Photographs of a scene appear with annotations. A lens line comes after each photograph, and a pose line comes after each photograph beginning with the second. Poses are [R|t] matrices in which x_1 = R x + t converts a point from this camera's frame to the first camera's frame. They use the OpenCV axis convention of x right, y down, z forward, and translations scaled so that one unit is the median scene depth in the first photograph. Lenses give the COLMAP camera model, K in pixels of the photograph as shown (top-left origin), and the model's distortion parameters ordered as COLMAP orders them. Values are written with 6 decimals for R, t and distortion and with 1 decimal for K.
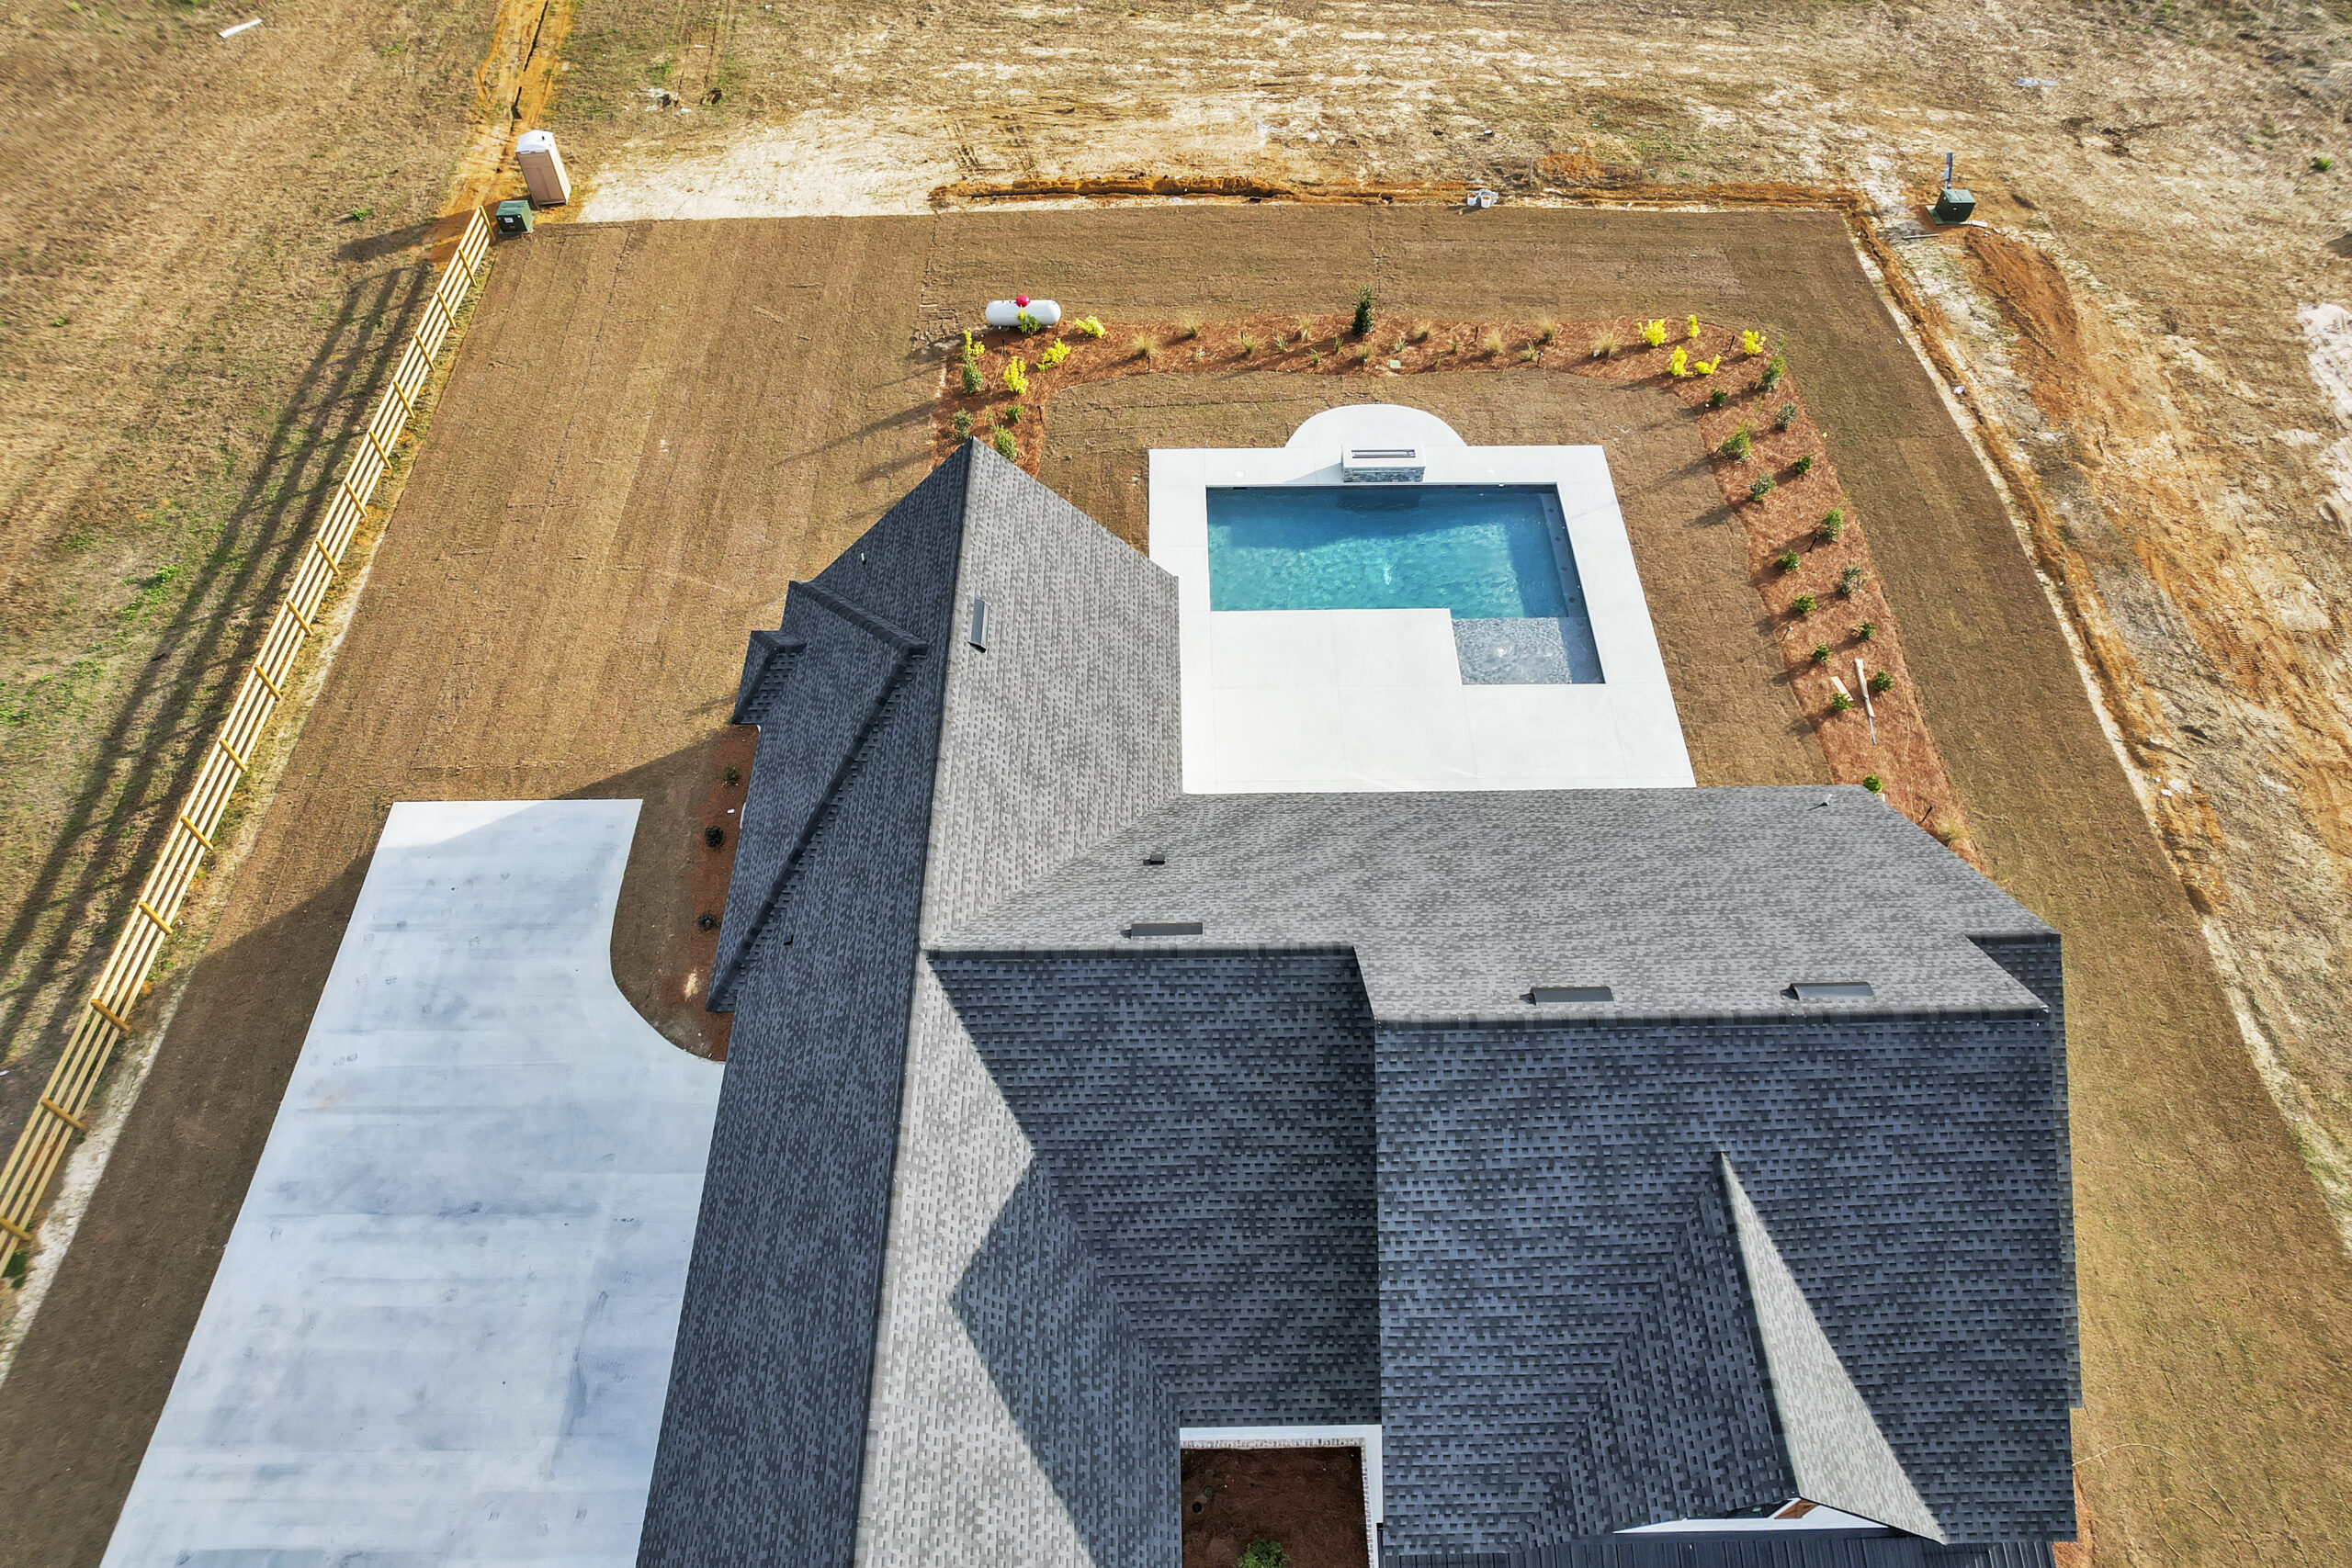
lens RADIAL K [[1519.7, 0, 1179.8], [0, 1519.7, 789.4], [0, 0, 1]] dist [-0.087768, 0.085391]
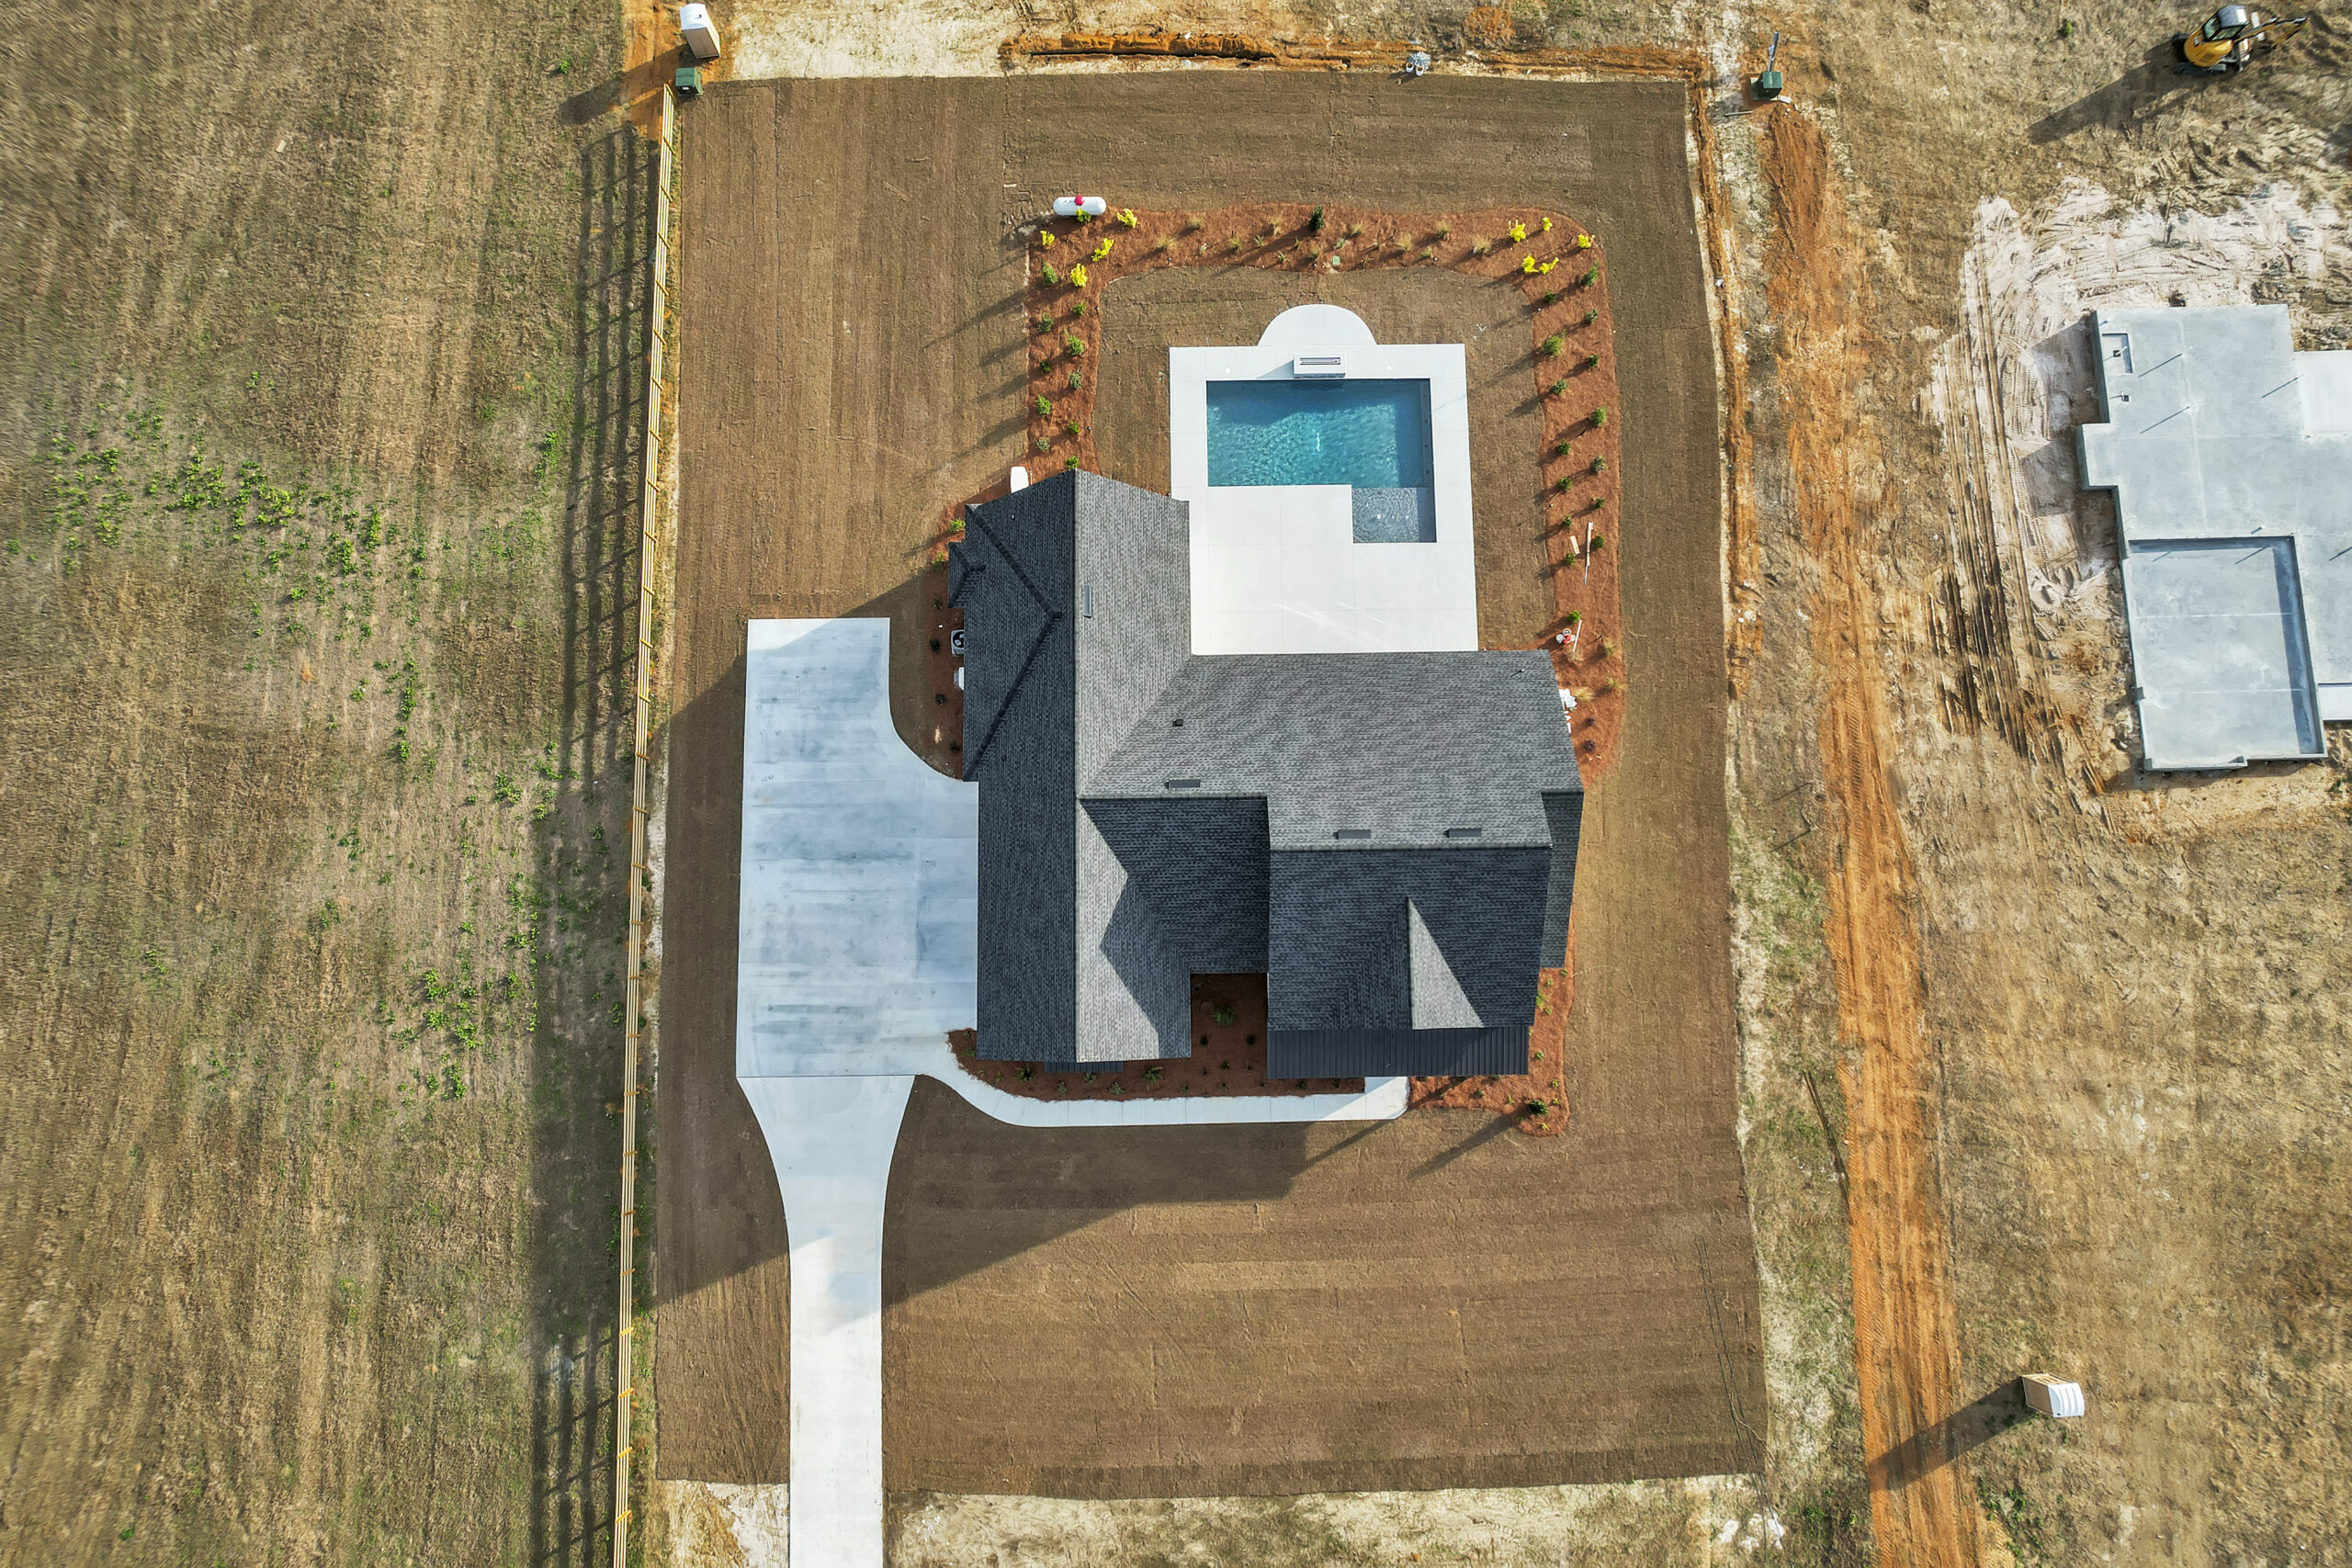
lens RADIAL K [[1520.8, 0, 1184.7], [0, 1520.8, 785.2], [0, 0, 1]] dist [-0.071829, 0.055309]
pose [[1.000000, -0.000147, -0.000125, -0.004775], [0.000189, 0.873564, 0.486710, -0.598851], [0.000037, -0.486710, 0.873564, -0.577472]]
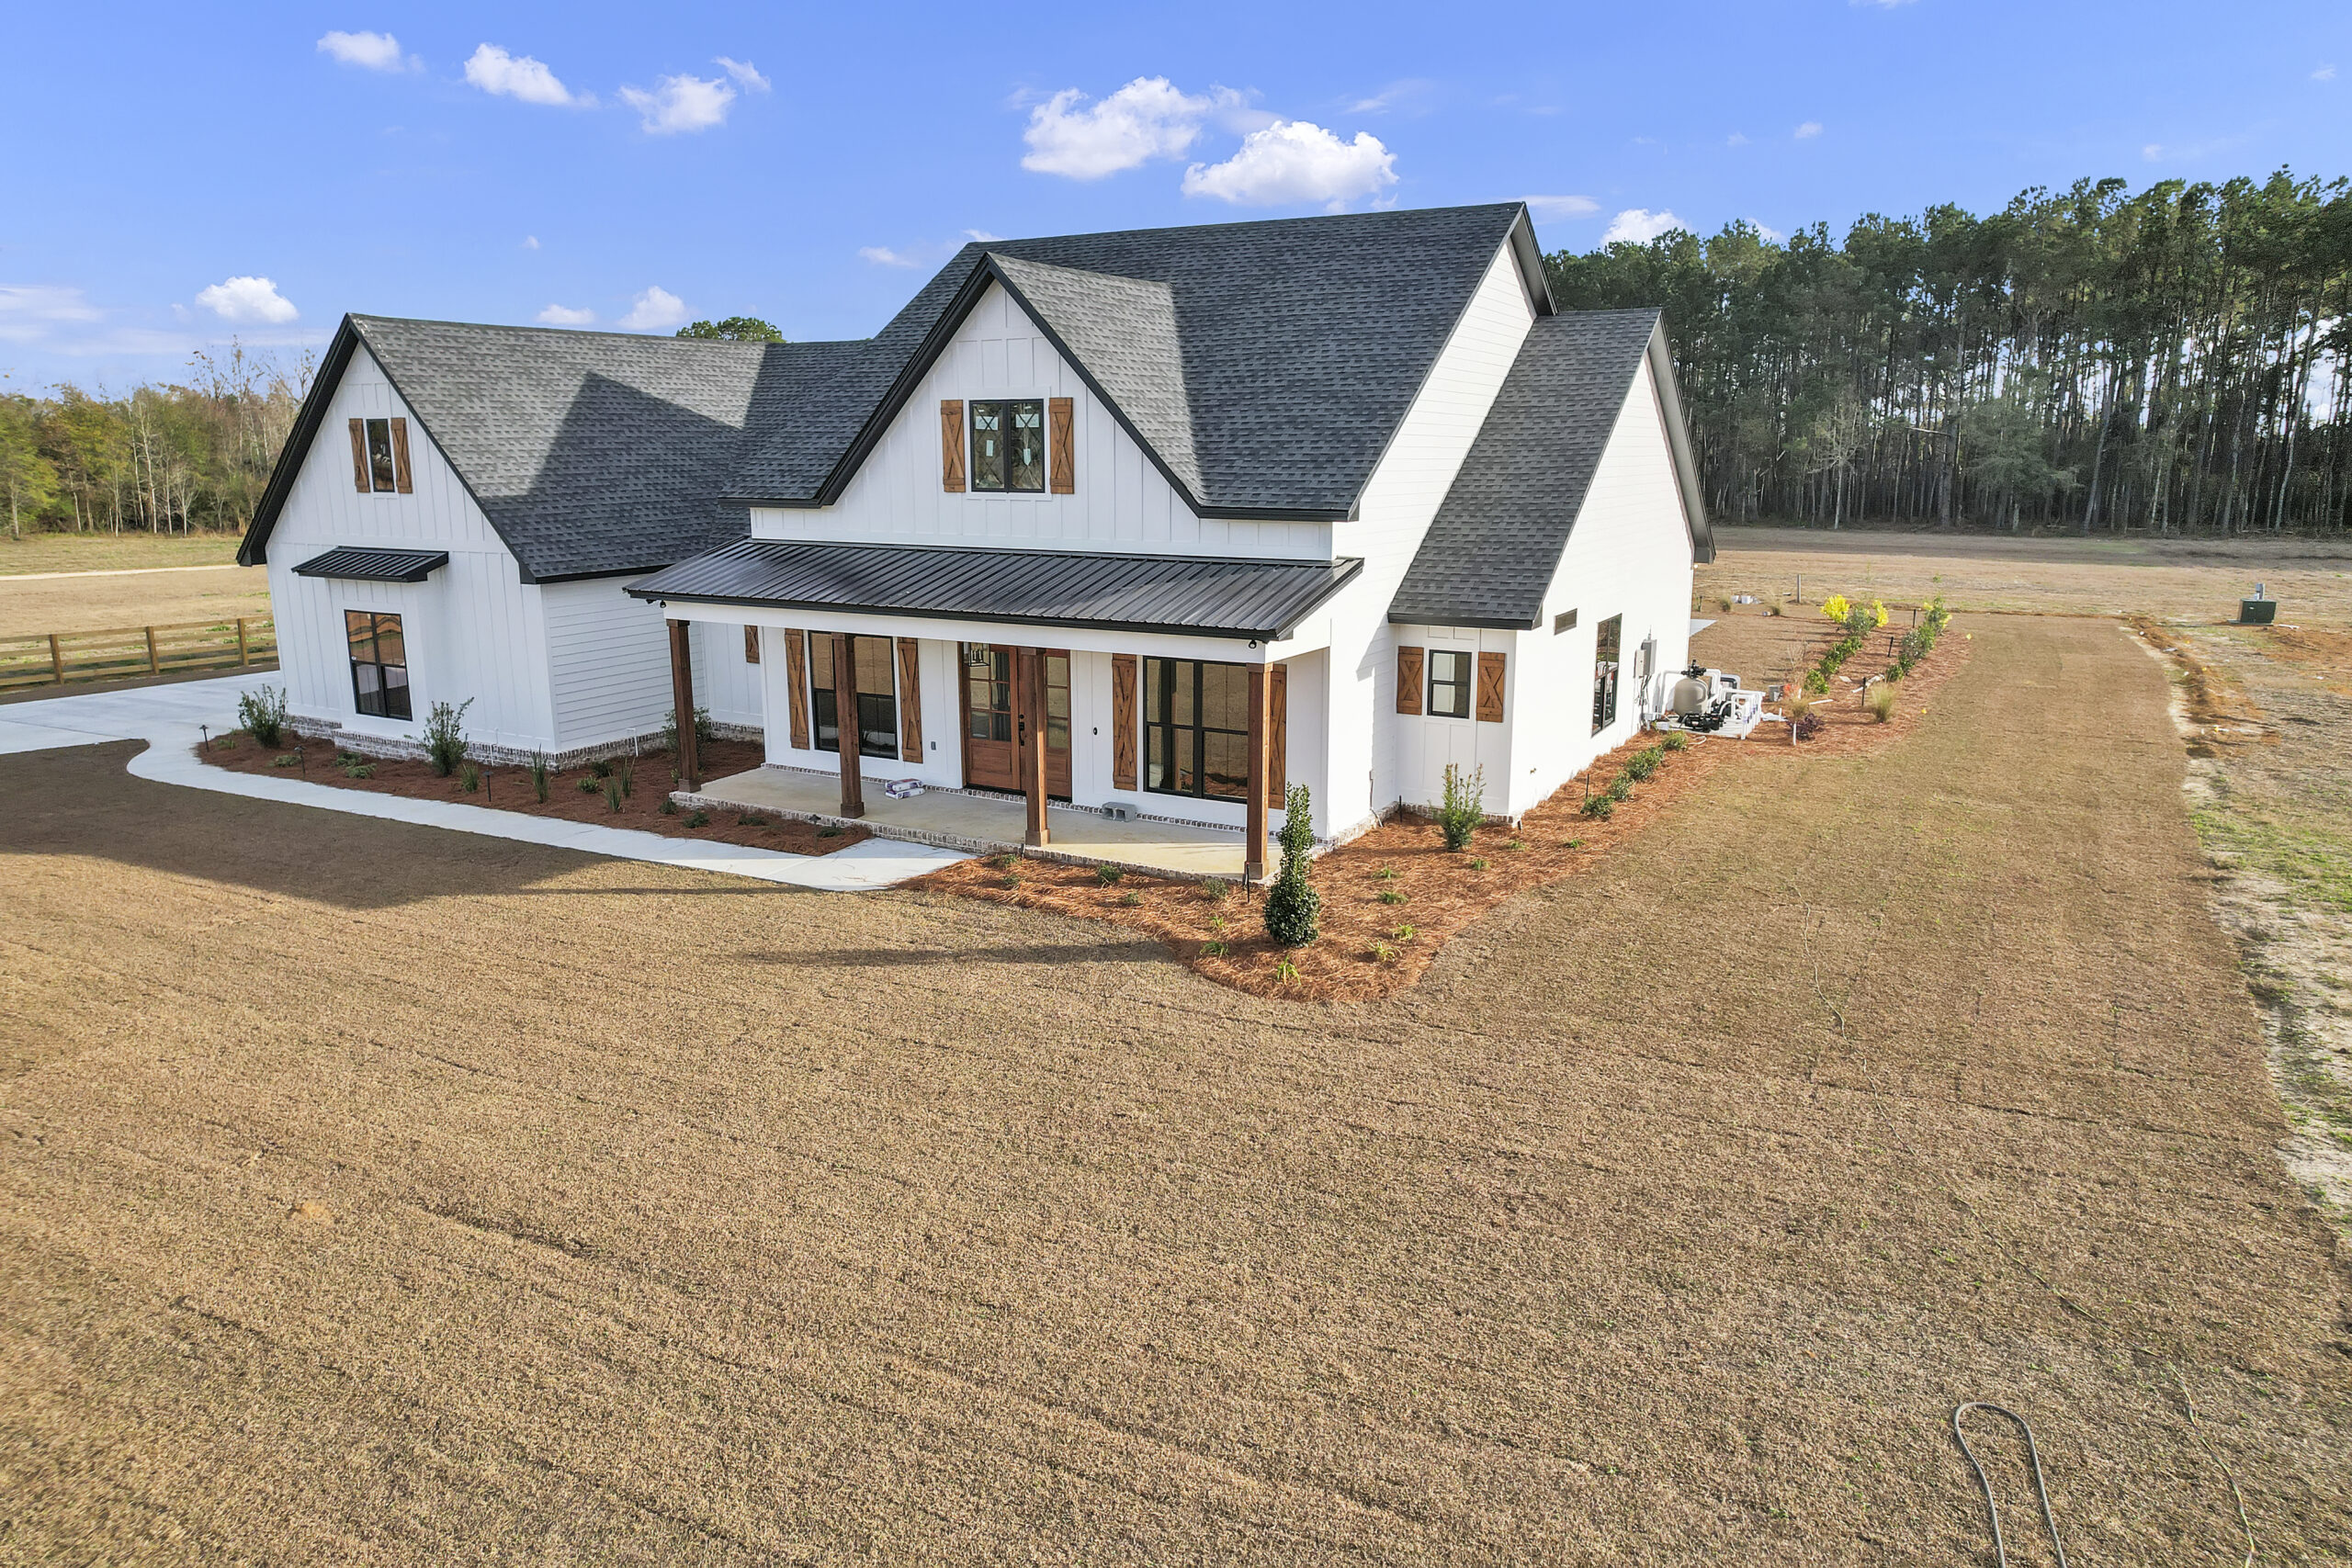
lens RADIAL K [[1520.8, 0, 1184.7], [0, 1520.8, 785.2], [0, 0, 1]] dist [-0.071829, 0.055309]
pose [[0.868075, 0.110816, -0.483906, 0.486729], [-0.394933, 0.744768, -0.537912, 0.564572], [0.300789, 0.658058, 0.690279, 0.263259]]
